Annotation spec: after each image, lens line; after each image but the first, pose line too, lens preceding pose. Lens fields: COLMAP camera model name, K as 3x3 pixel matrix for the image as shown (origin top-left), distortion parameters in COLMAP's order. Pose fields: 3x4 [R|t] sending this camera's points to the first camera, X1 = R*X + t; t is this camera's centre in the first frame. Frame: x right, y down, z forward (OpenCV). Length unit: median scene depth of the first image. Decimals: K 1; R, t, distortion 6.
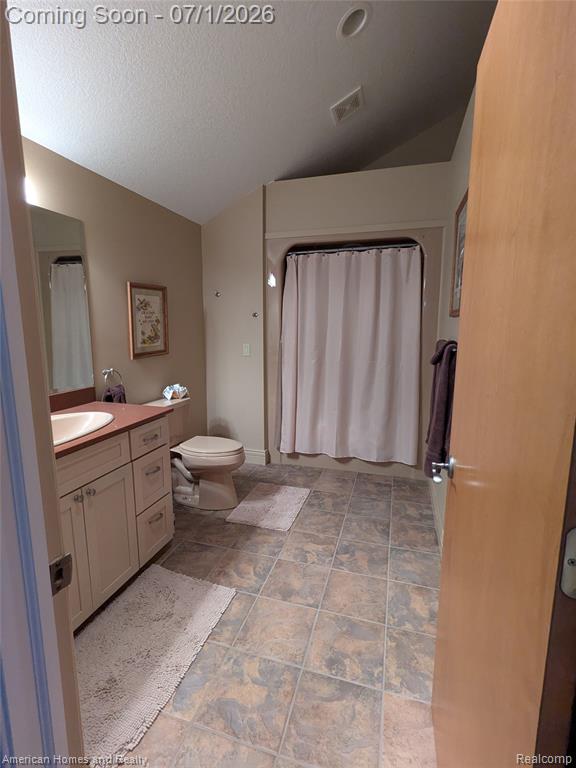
lens RADIAL K [[363.0, 0, 288.0], [0, 363.0, 384.0], [0, 0, 1]] dist [-0.000316, -0.000106]
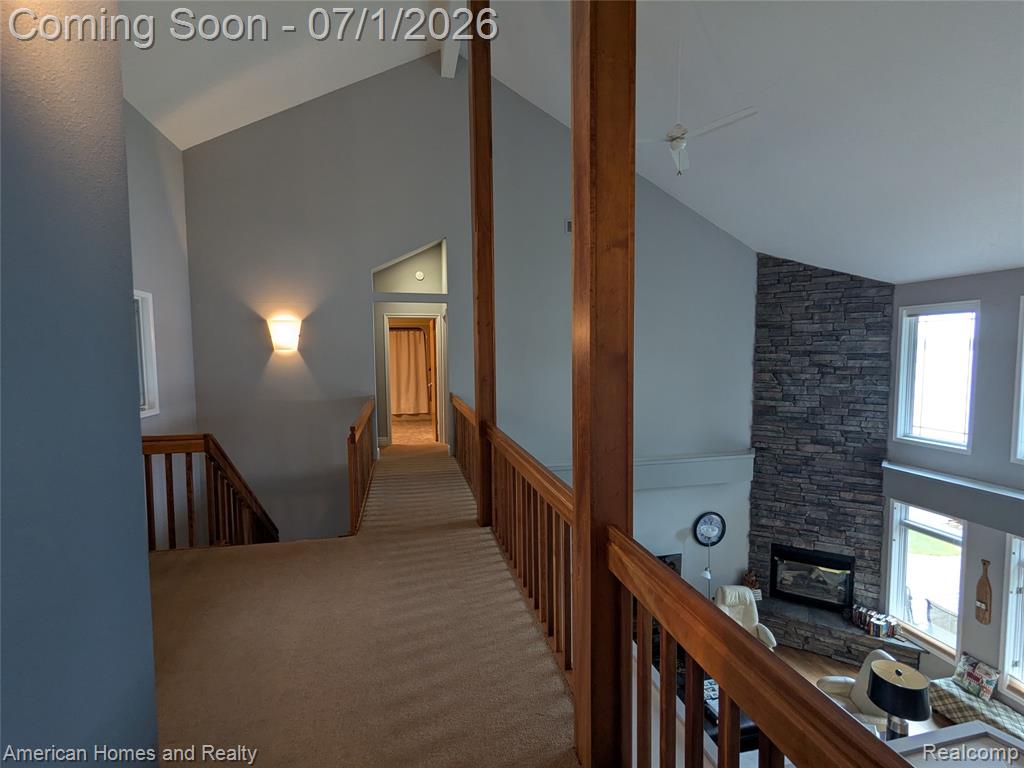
lens RADIAL K [[484.0, 0, 512.0], [0, 484.0, 384.0], [0, 0, 1]] dist [-0.000316, -0.000106]
pose [[0.868831, -0.042407, 0.493290, -0.826417], [0.088160, 0.993654, -0.069854, 0.312734], [-0.487197, 0.104180, 0.867056, -2.319925]]
